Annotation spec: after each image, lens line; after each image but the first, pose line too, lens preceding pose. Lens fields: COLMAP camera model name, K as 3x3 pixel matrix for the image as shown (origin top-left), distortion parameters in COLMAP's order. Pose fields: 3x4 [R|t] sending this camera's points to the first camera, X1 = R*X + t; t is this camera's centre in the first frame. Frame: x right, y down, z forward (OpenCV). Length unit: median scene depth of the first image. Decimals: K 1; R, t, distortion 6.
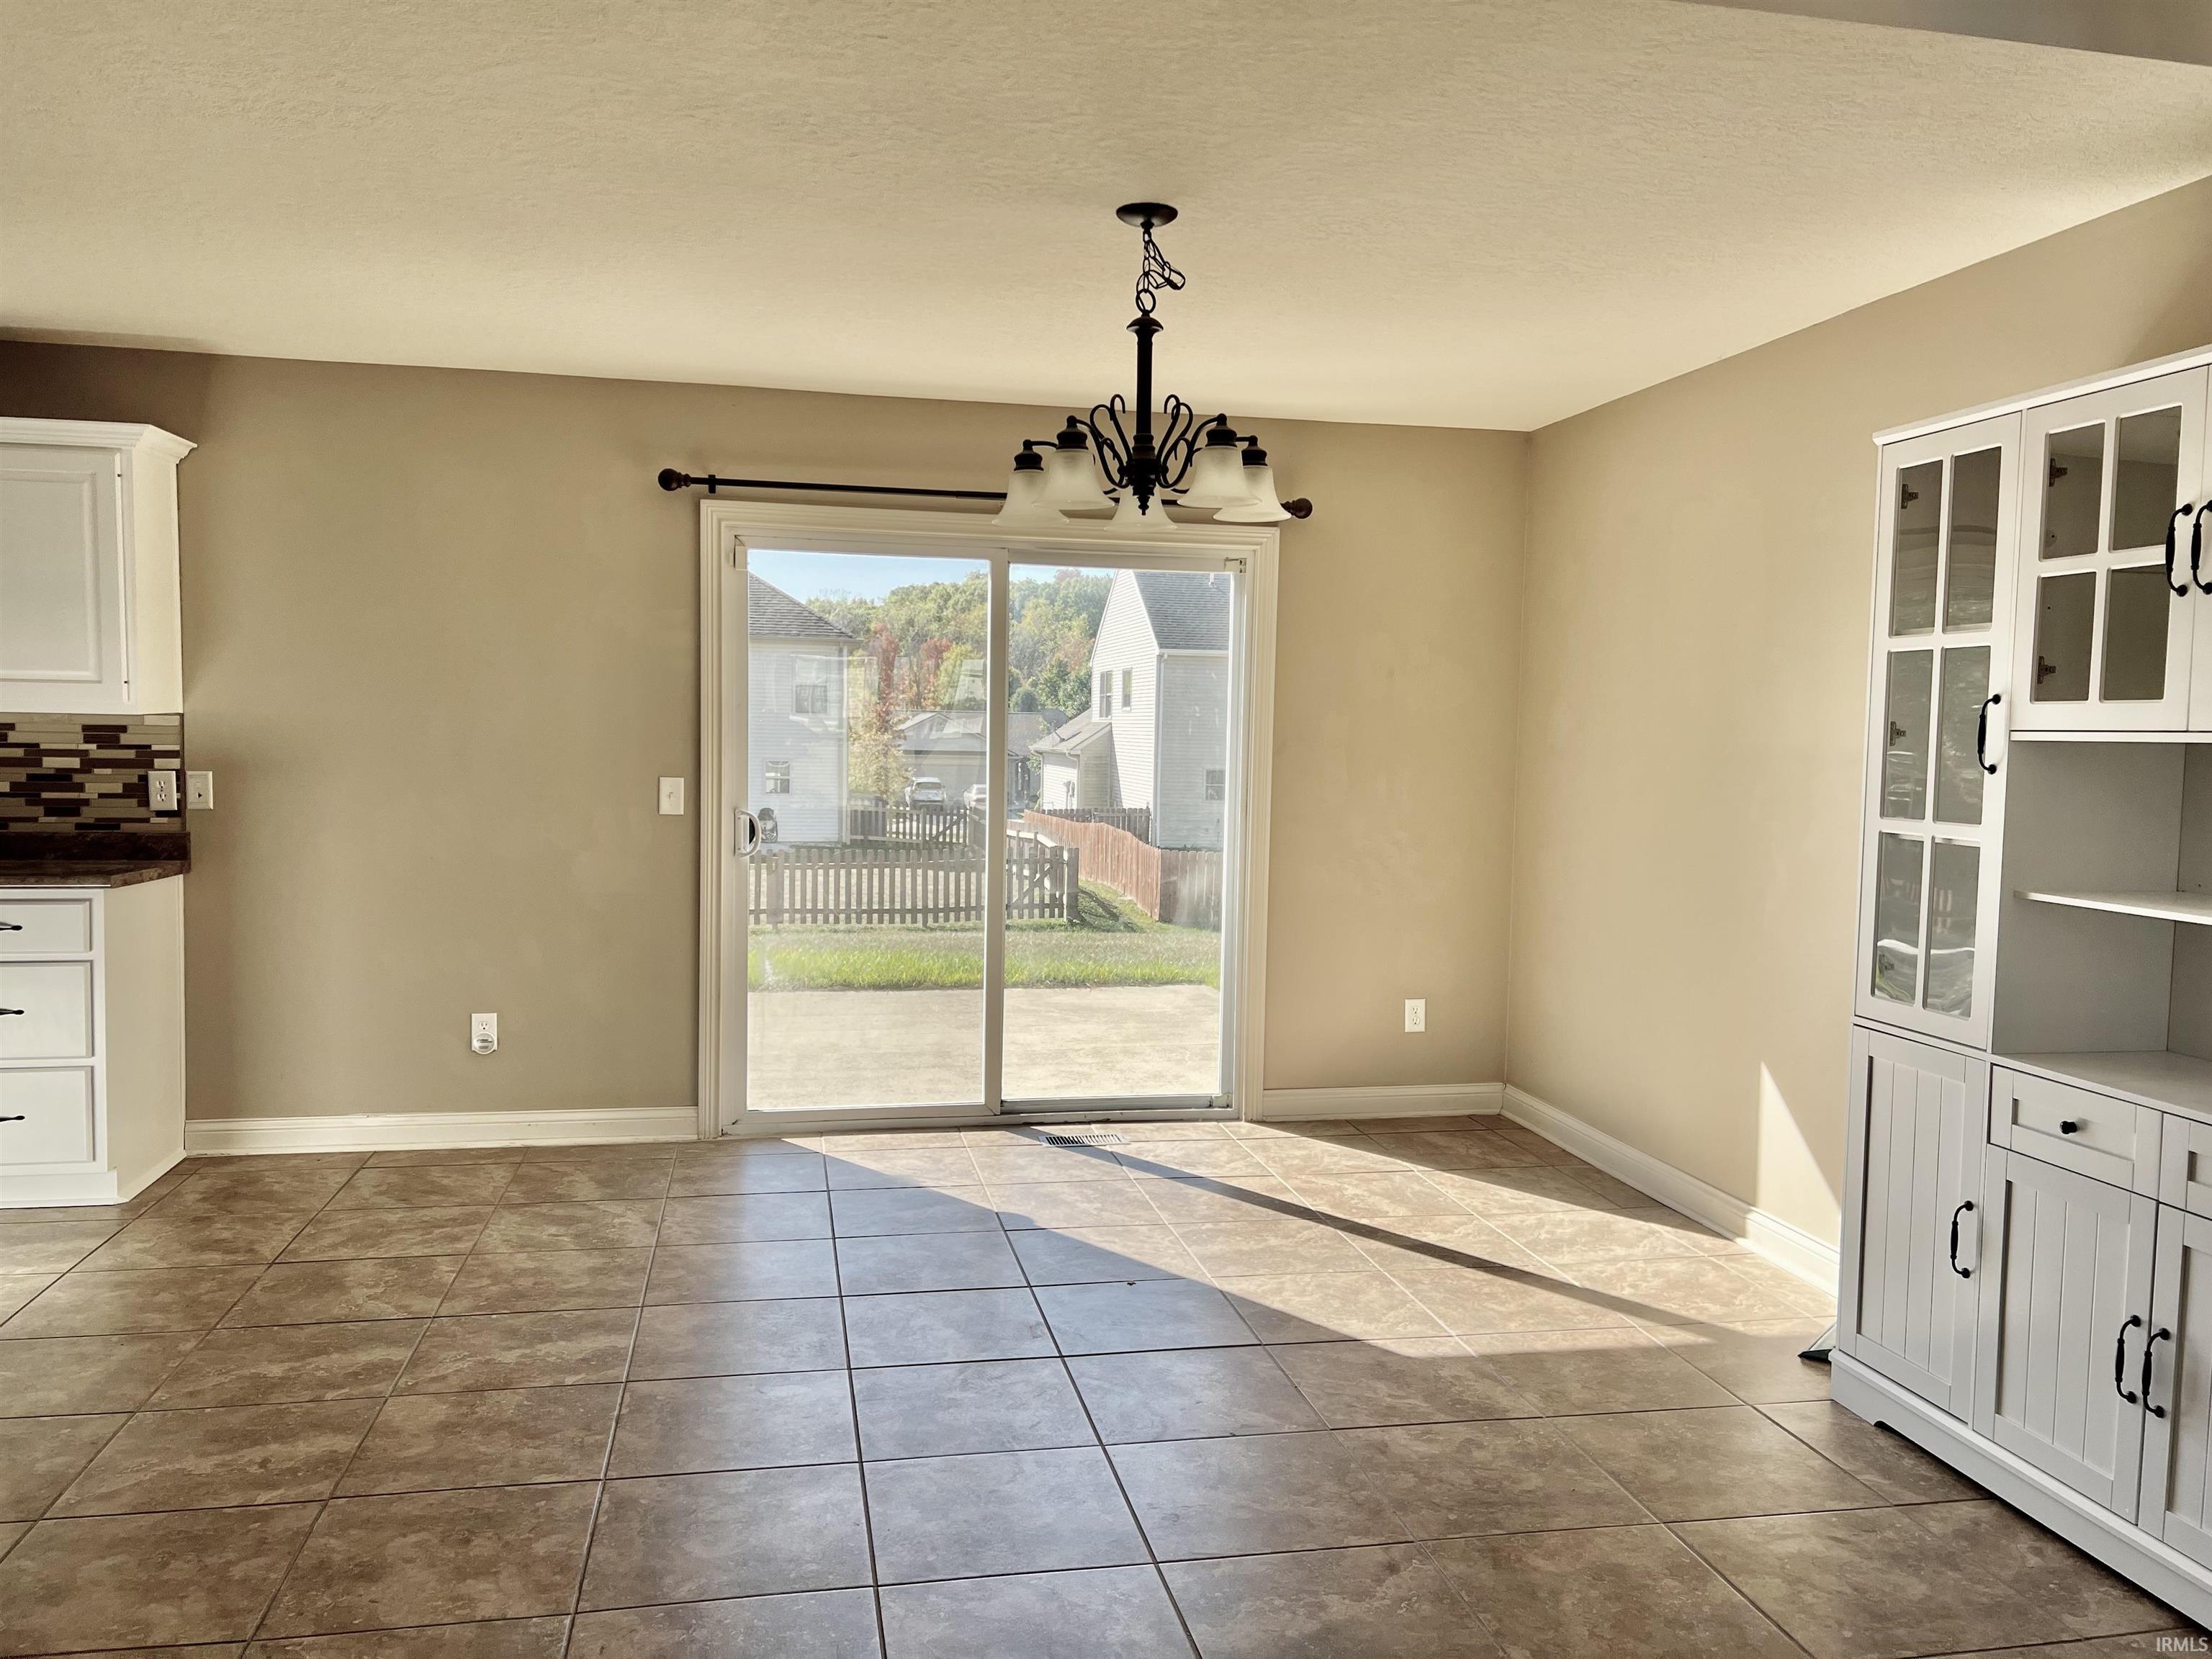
lens RADIAL K [[1672.8, 0, 1110.4], [0, 1672.8, 837.7], [0, 0, 1]] dist [0.068873, -0.074534]
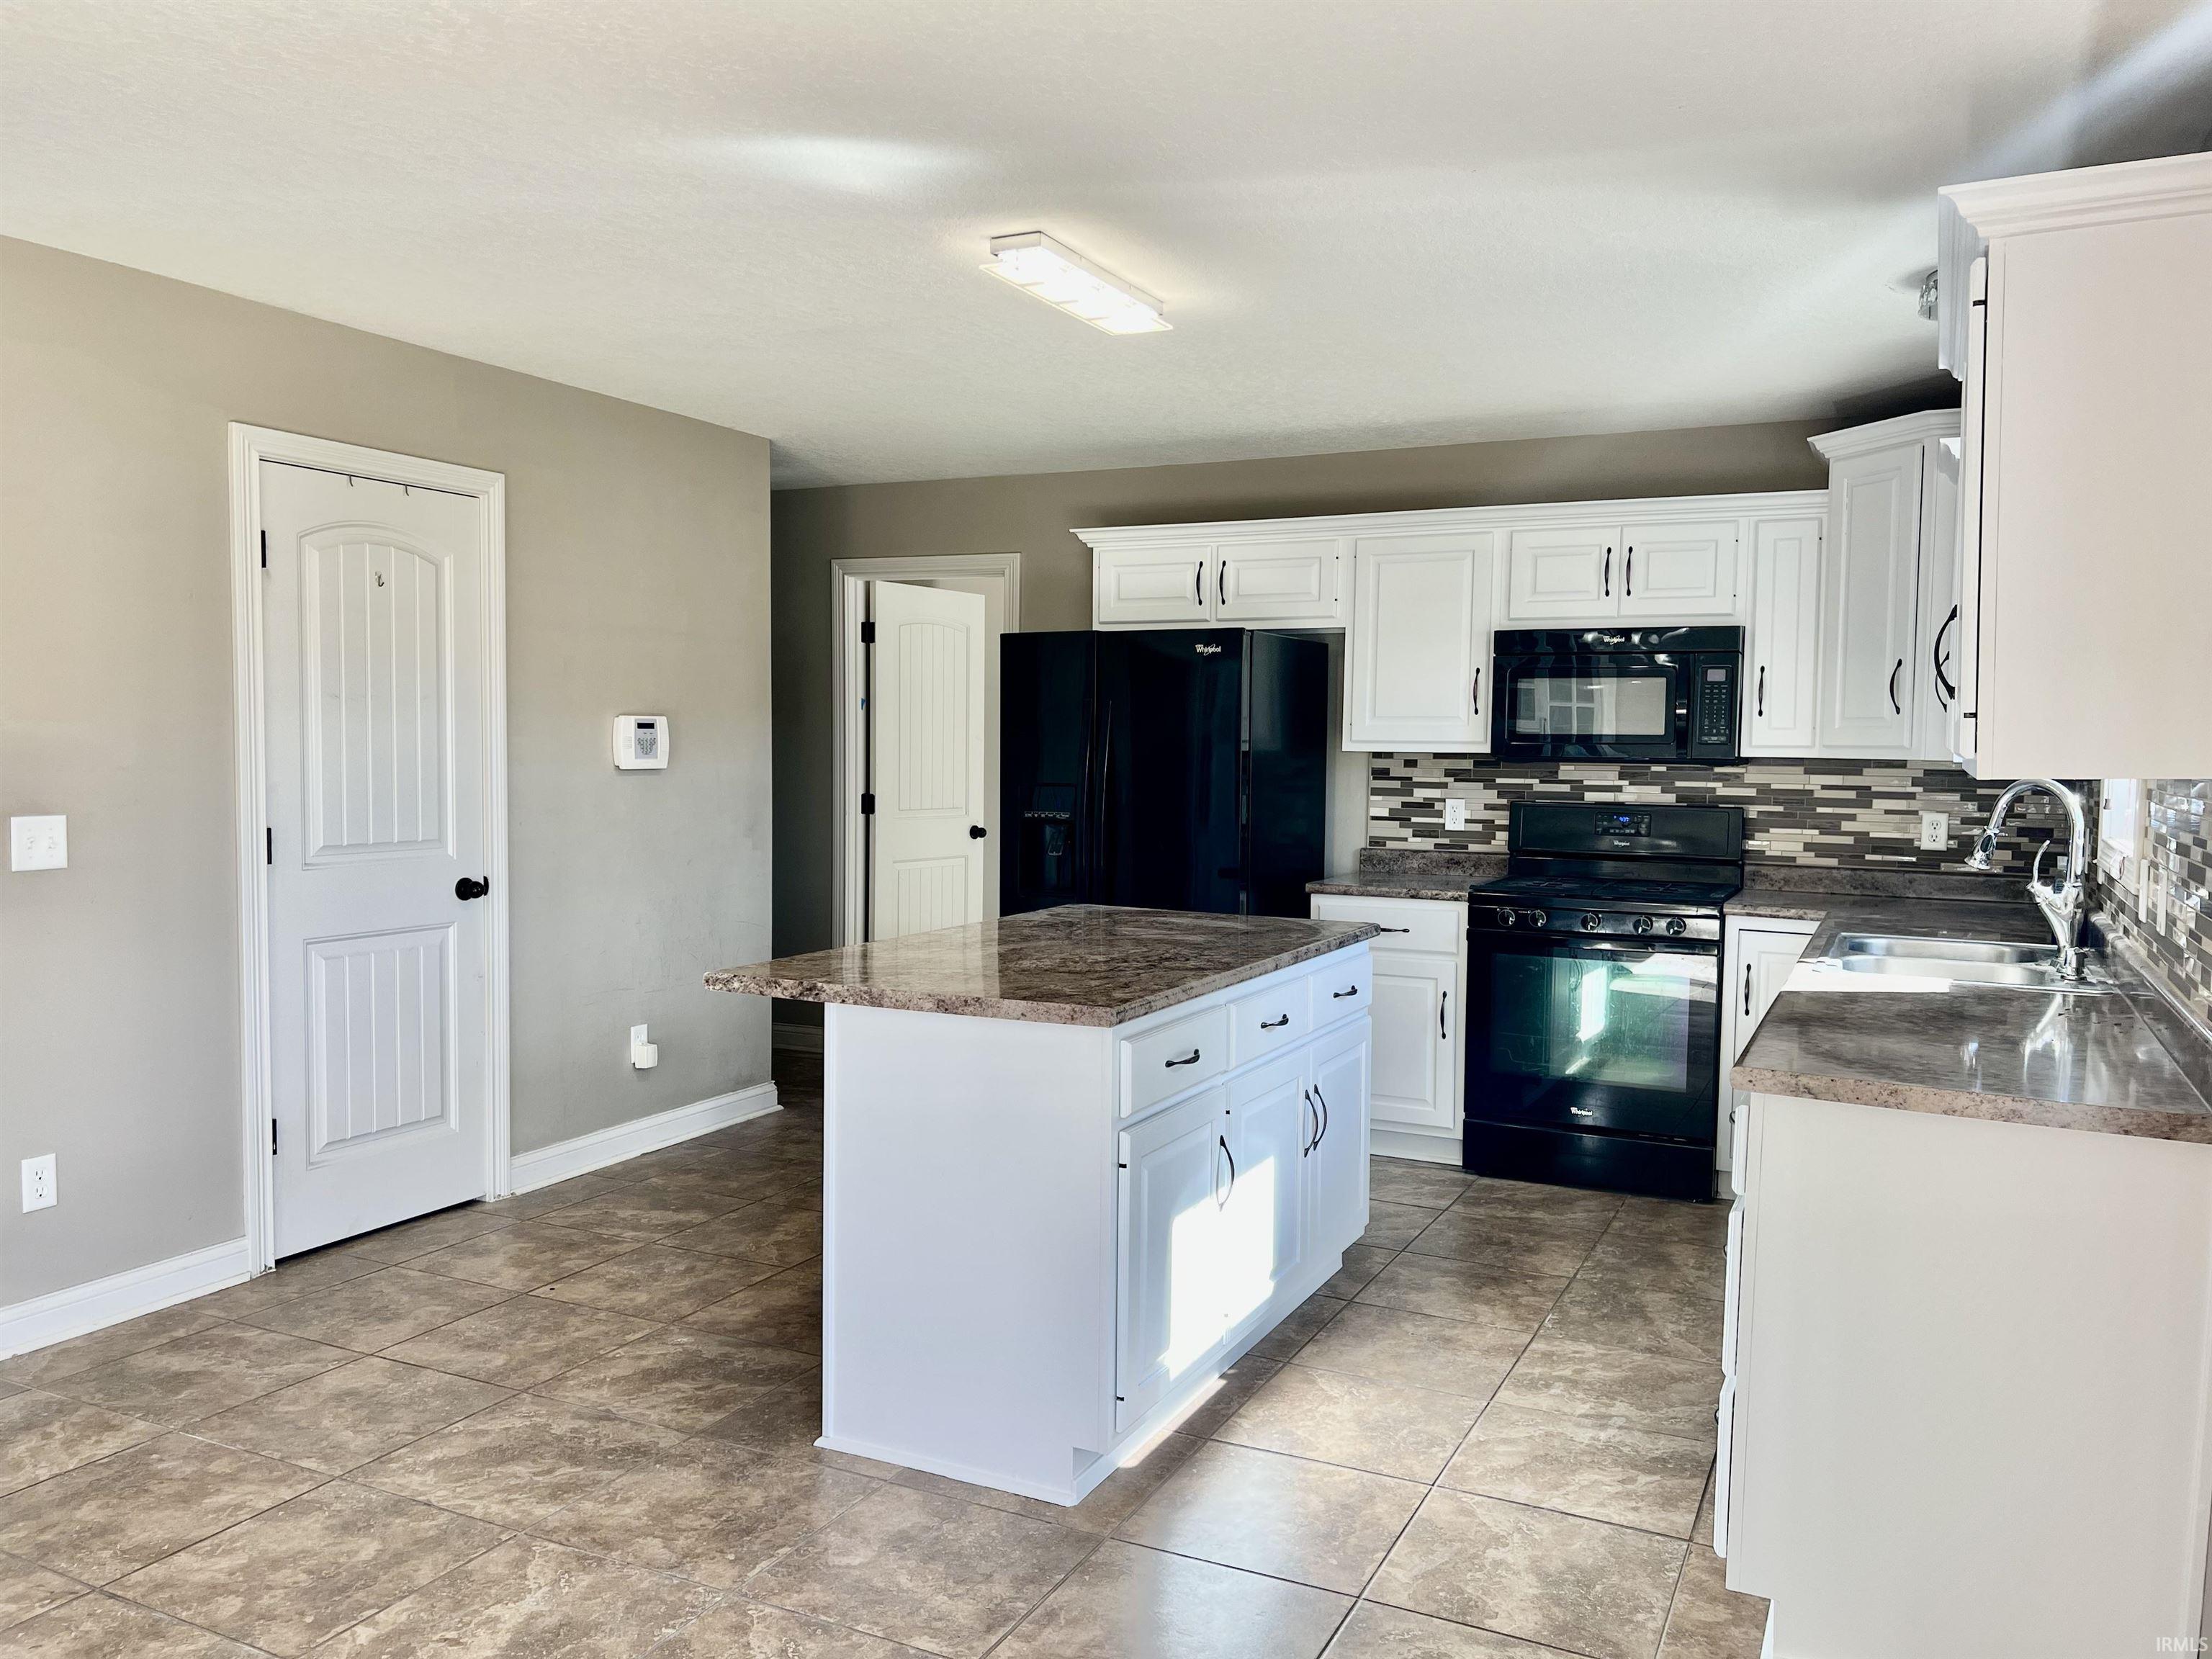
lens RADIAL K [[1672.8, 0, 1110.4], [0, 1672.8, 837.7], [0, 0, 1]] dist [0.068873, -0.074534]
pose [[-0.613610, 0.024137, -0.789240, -0.030994], [-0.075304, 0.993188, 0.088921, -0.083946], [0.786010, 0.113996, -0.607612, 1.156681]]
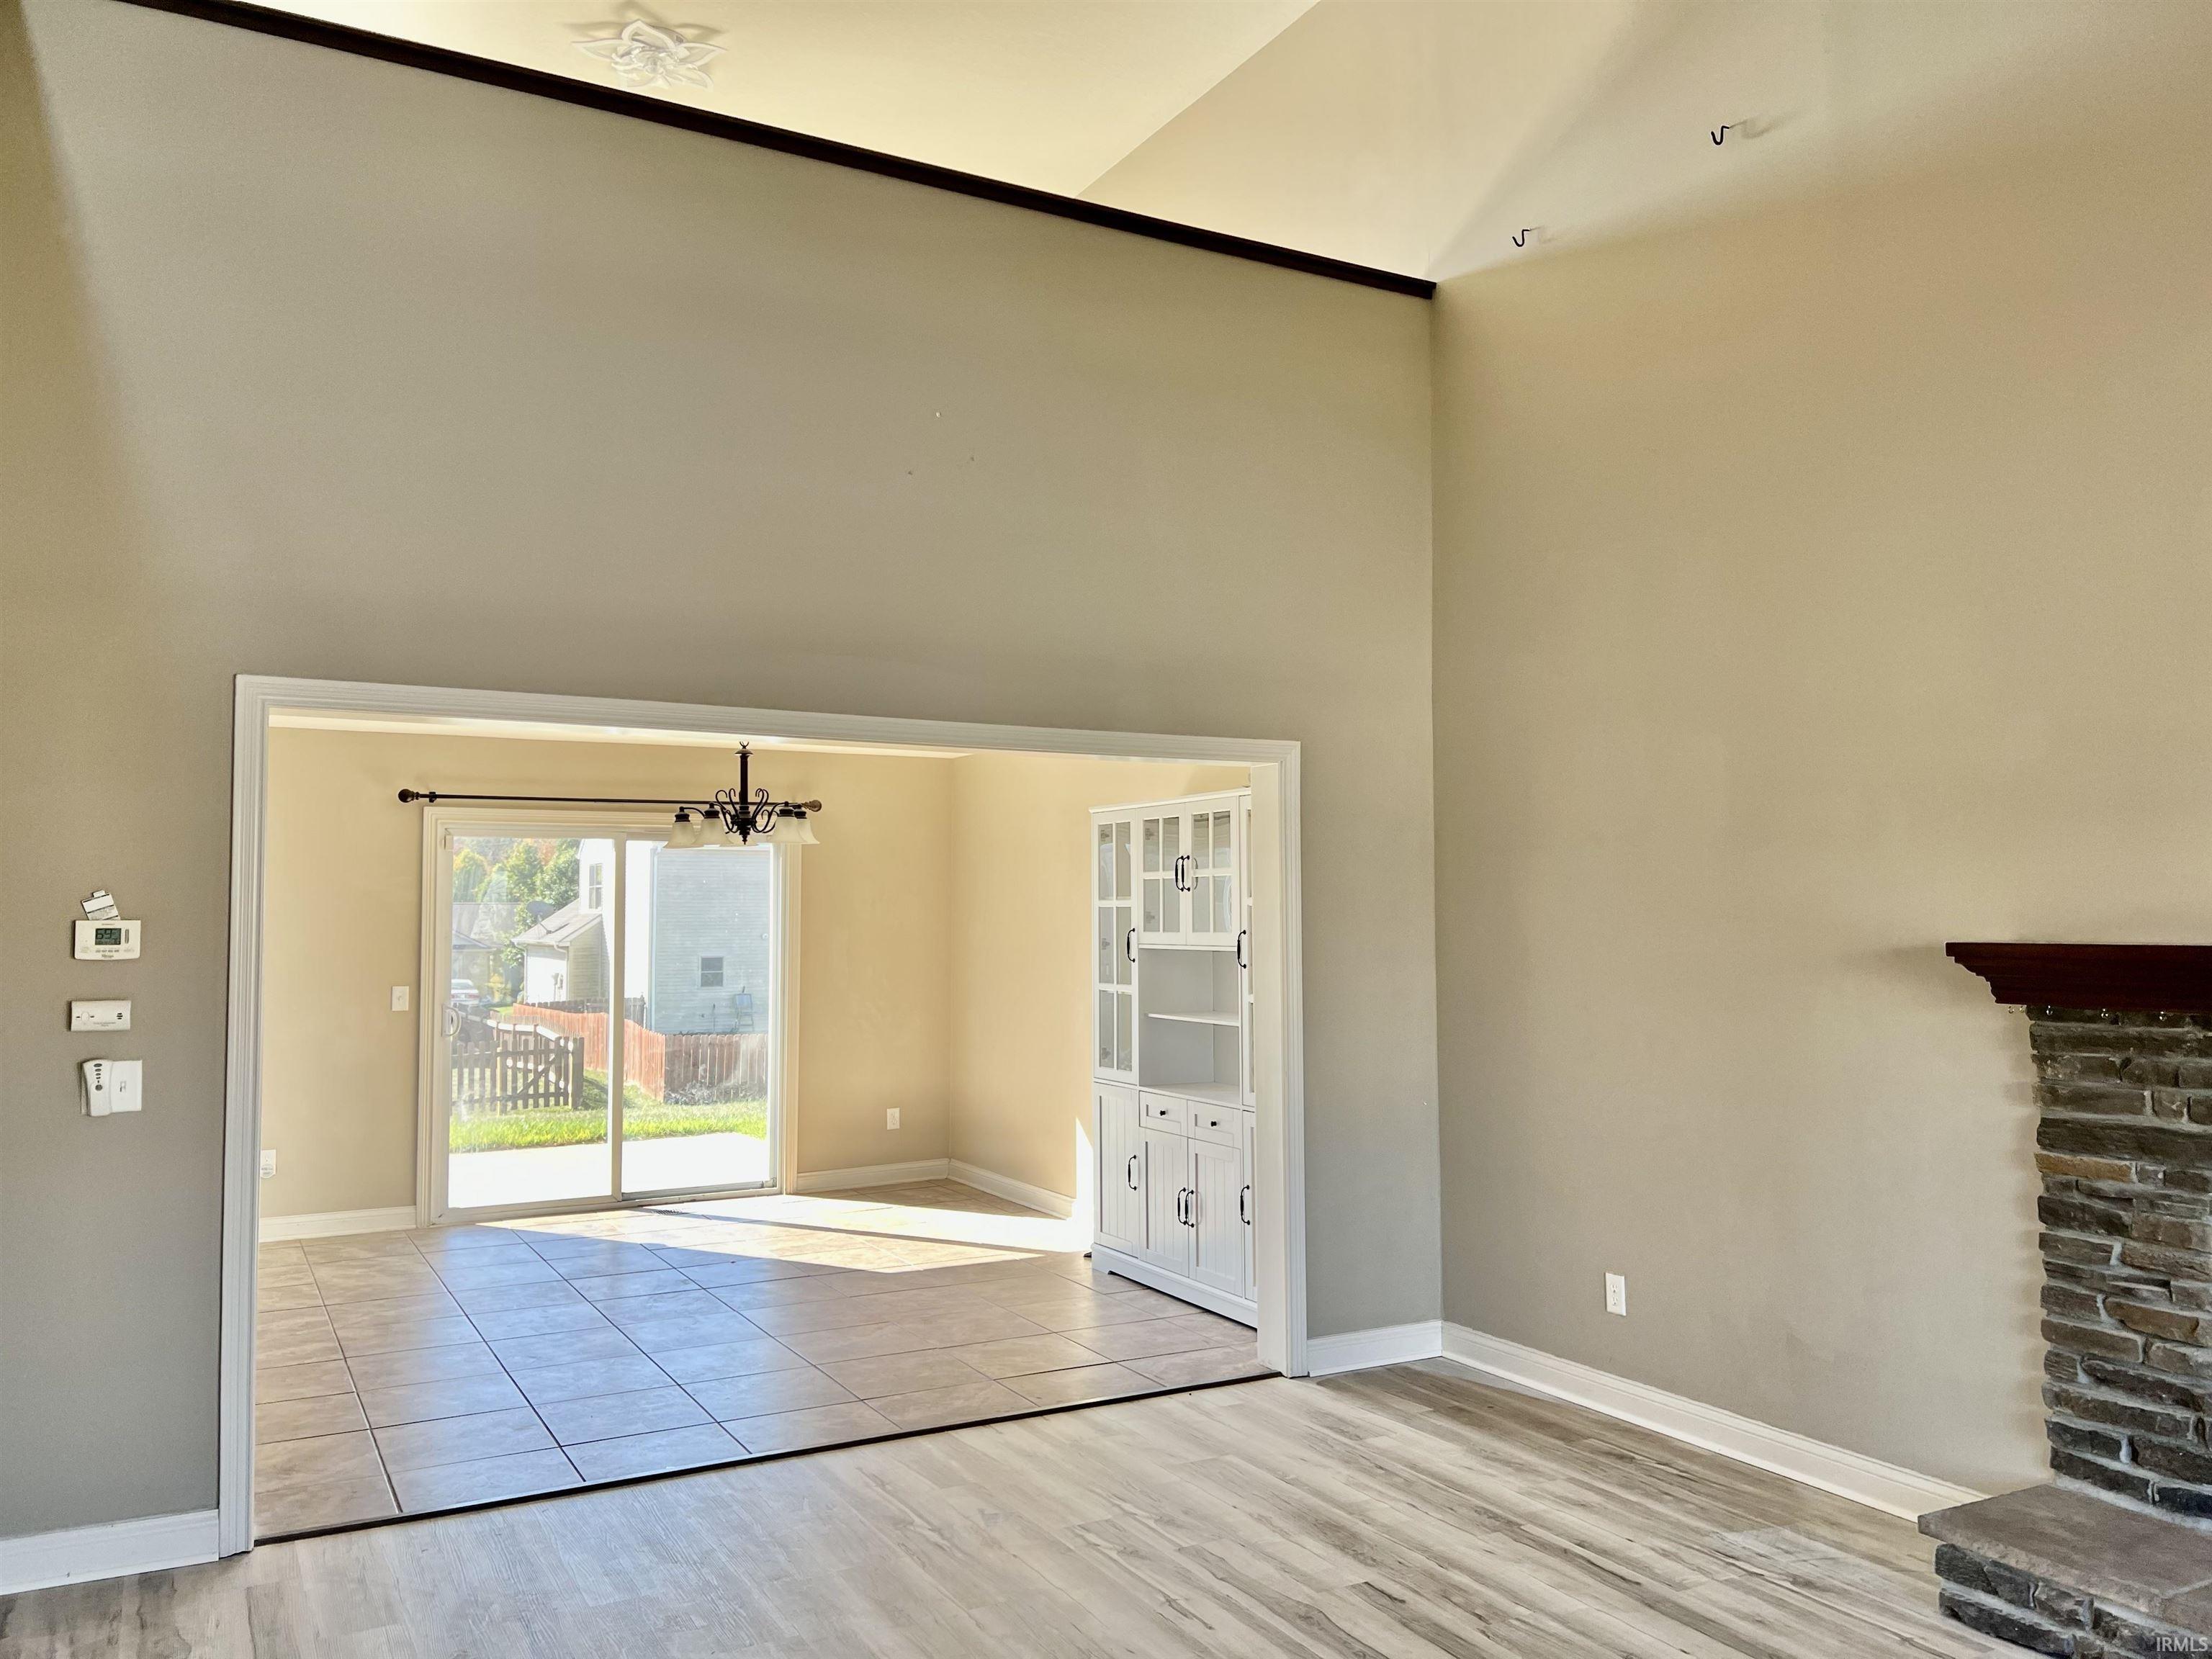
lens RADIAL K [[1669.2, 0, 1115.1], [0, 1669.2, 837.5], [0, 0, 1]] dist [0.069442, -0.083589]
pose [[0.953080, -0.010920, 0.302521, -0.124525], [0.043317, 0.993984, -0.100591, 0.013531], [-0.299602, 0.108975, 0.947820, -0.778413]]
